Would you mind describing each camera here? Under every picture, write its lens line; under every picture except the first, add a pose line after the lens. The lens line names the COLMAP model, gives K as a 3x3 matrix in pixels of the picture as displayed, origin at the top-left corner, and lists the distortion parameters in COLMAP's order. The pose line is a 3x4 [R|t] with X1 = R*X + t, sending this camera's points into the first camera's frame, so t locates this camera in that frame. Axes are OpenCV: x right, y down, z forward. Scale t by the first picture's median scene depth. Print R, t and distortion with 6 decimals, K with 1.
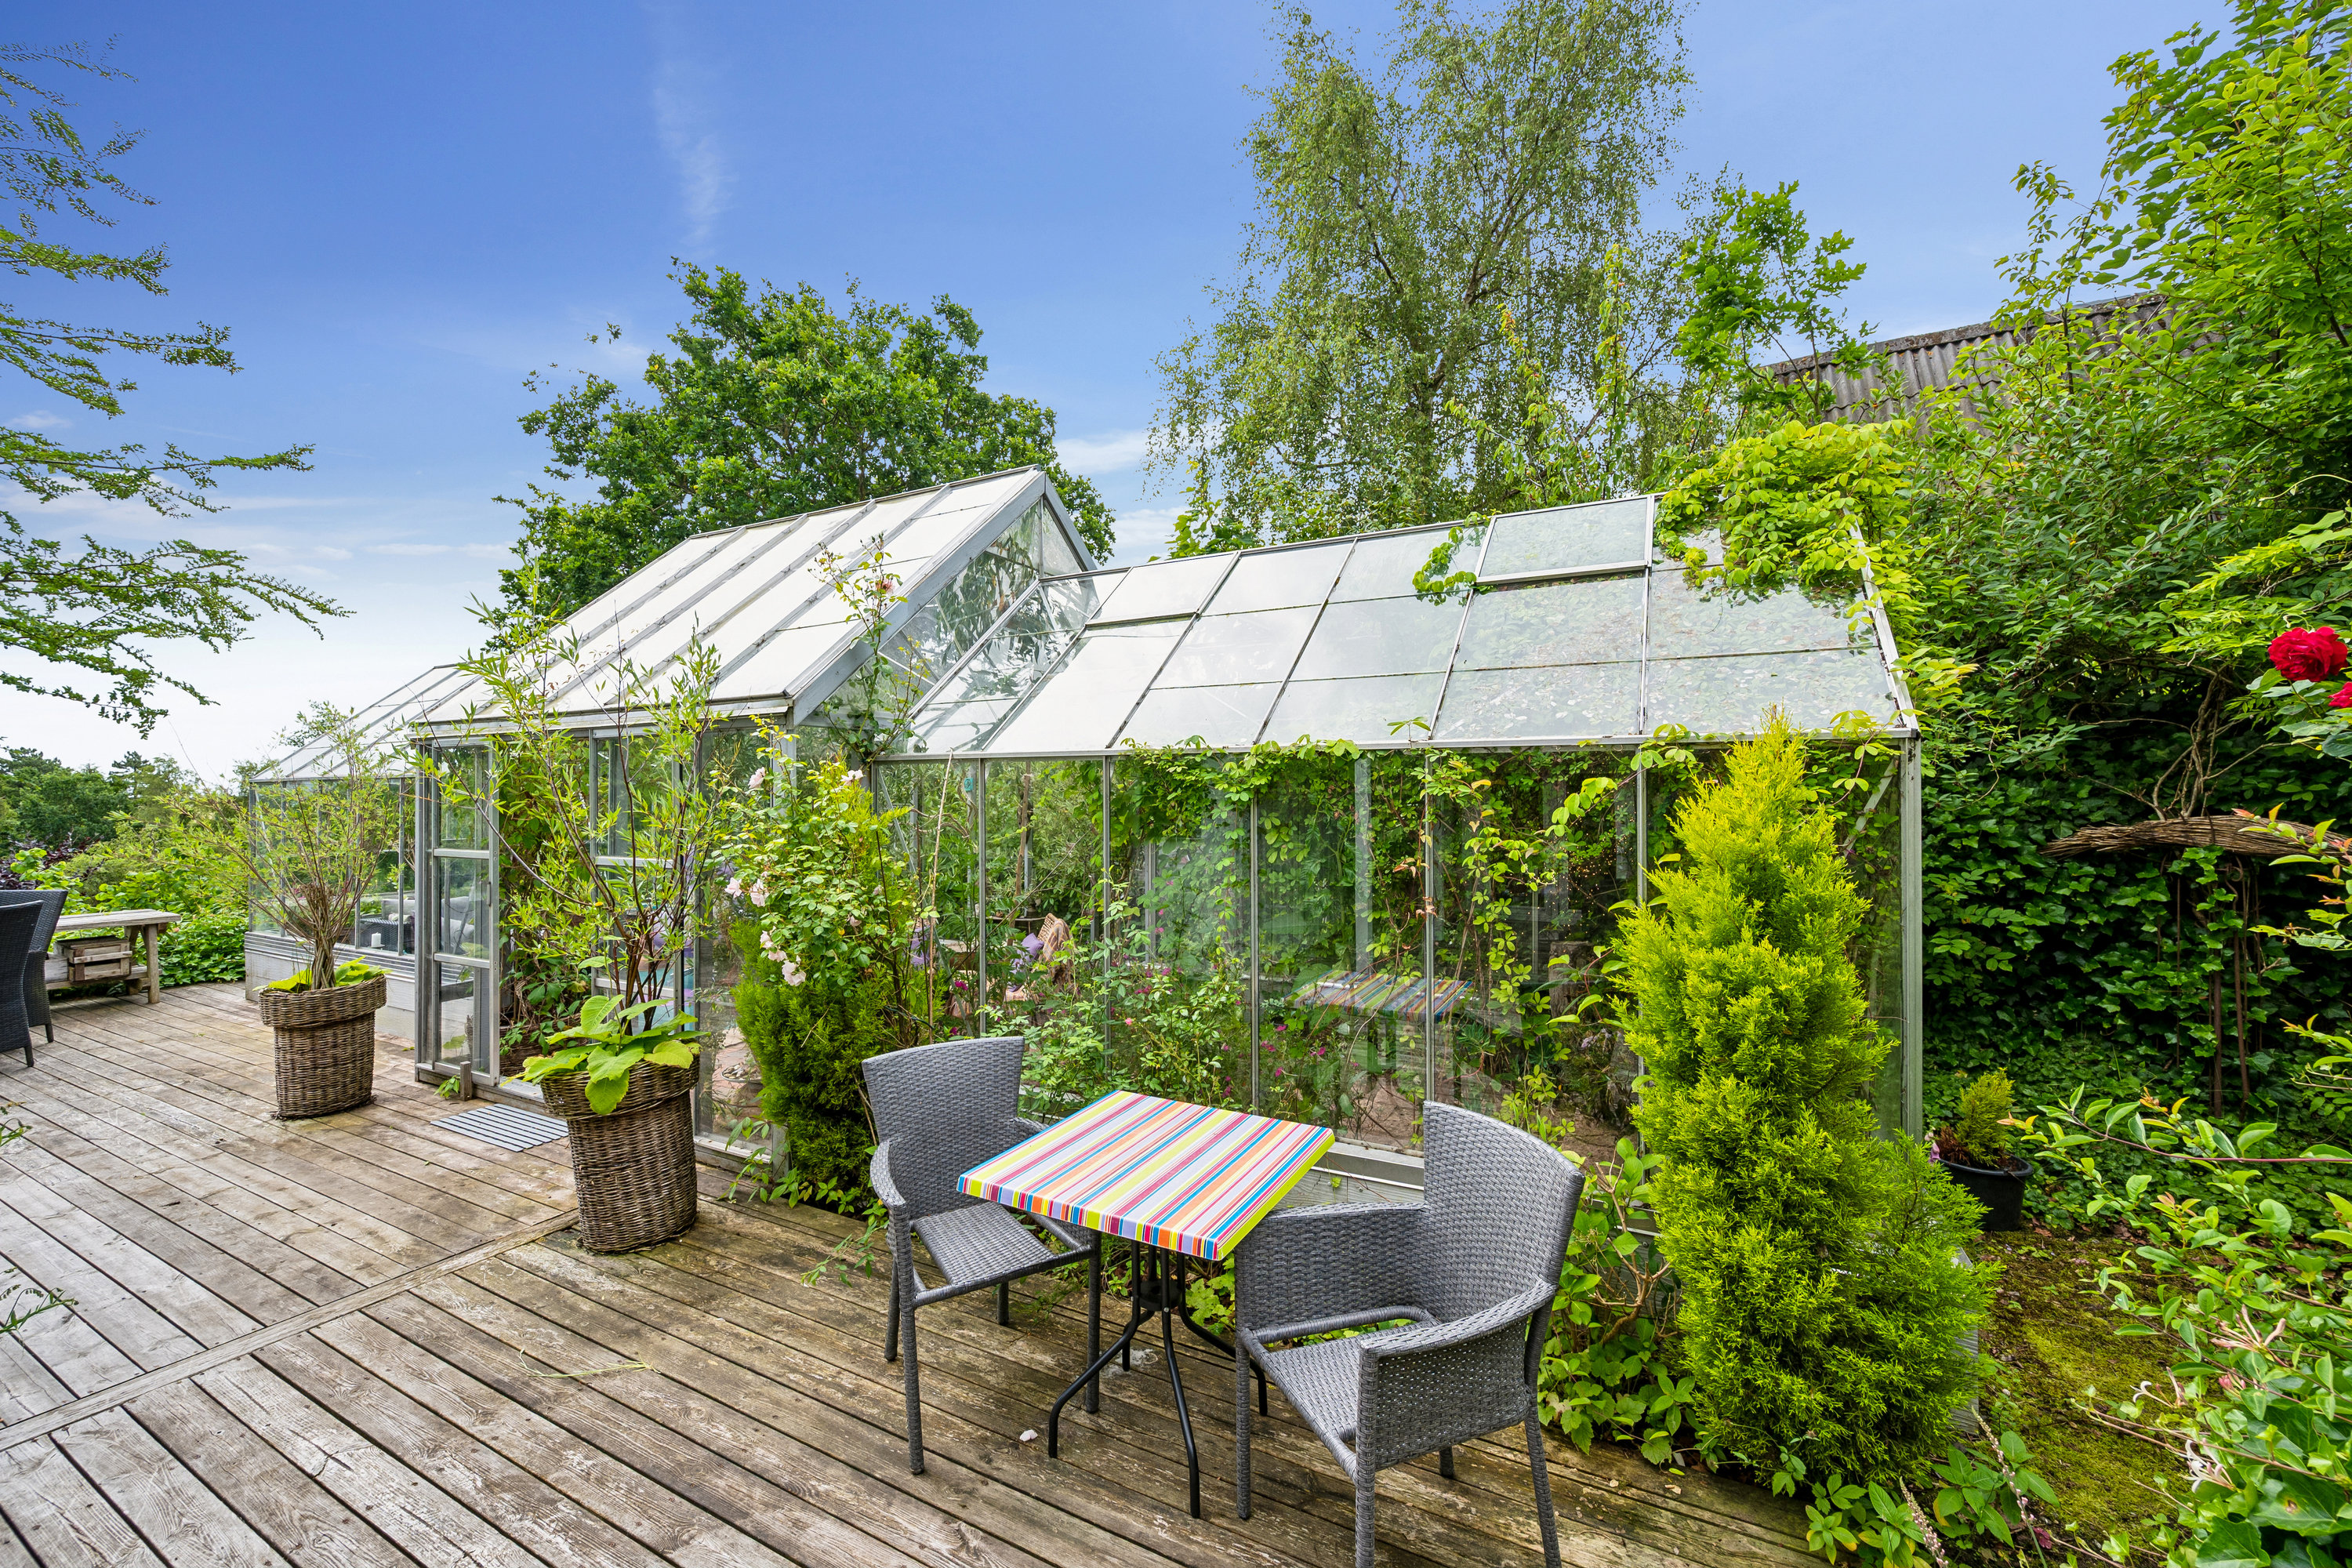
lens RADIAL K [[917.9, 0, 1176.0], [0, 917.9, 784.0], [0, 0, 1]] dist [-0.000214, -0.000180]
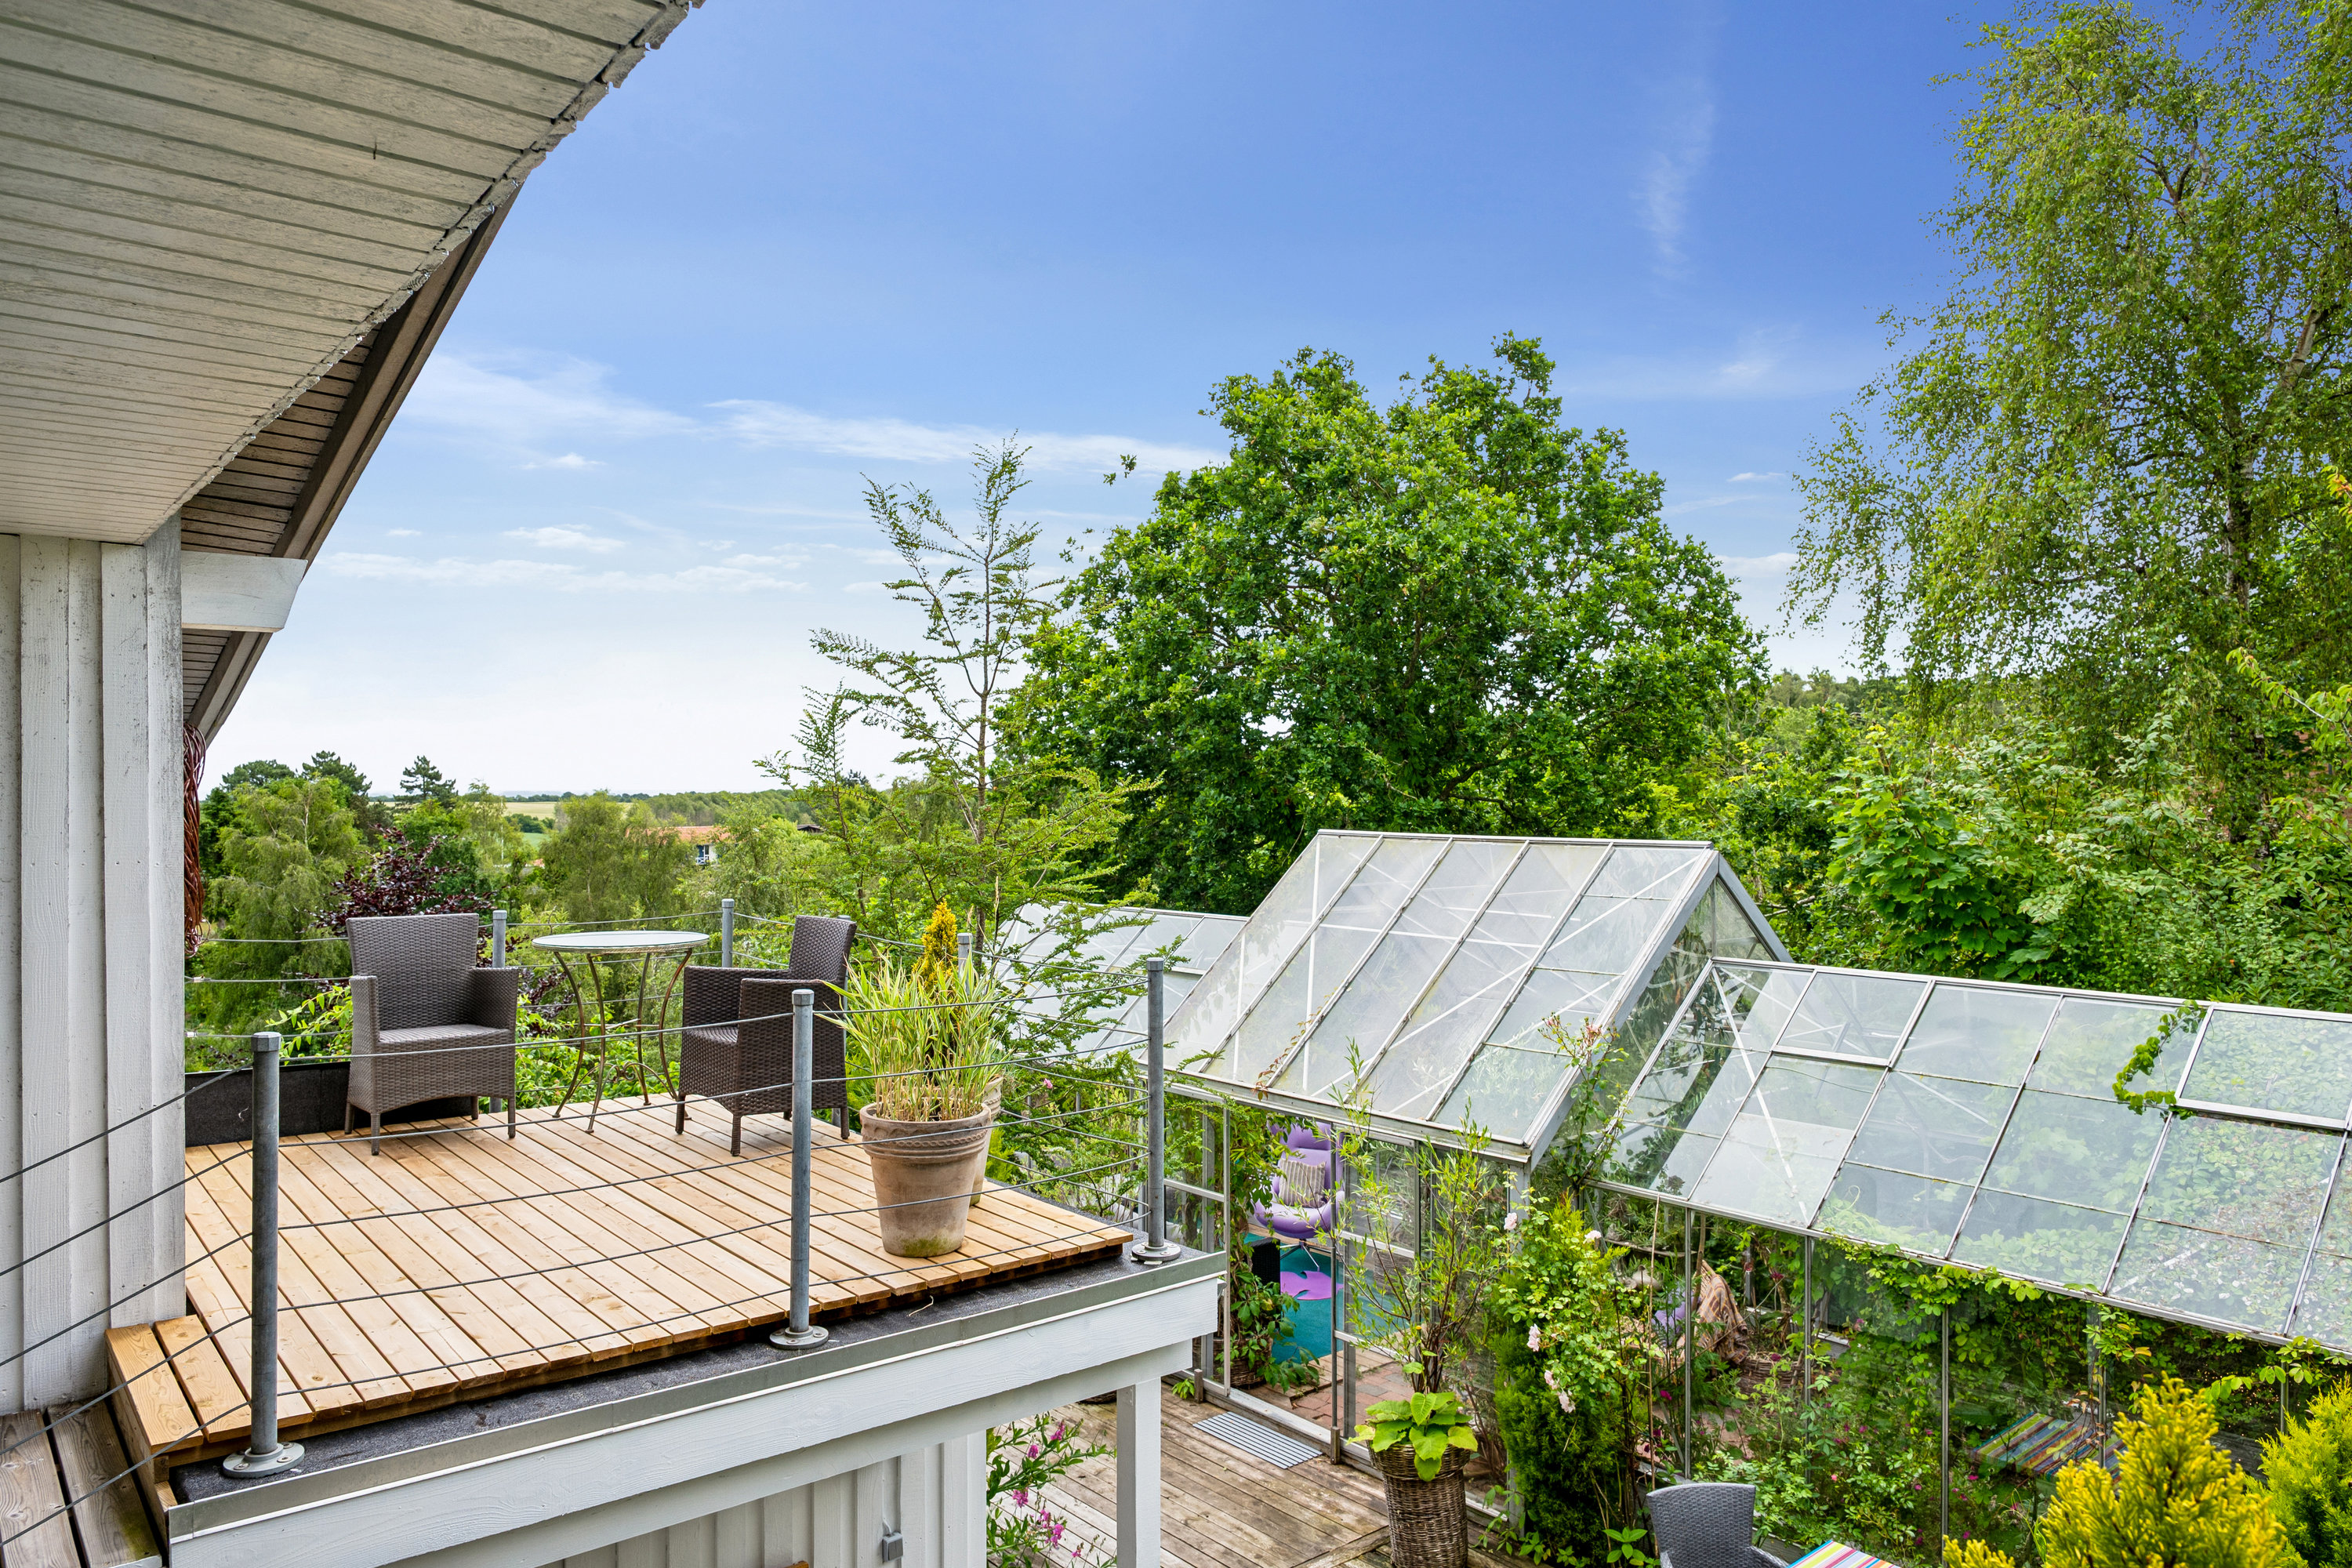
lens RADIAL K [[1566.8, 0, 1176.0], [0, 1566.8, 784.0], [0, 0, 1]] dist [-0.004053, -0.000820]
pose [[0.927854, 0.004342, -0.372919, -0.078400], [-0.002992, 0.999987, 0.004199, -0.589241], [0.372932, -0.002780, 0.927854, -1.119896]]
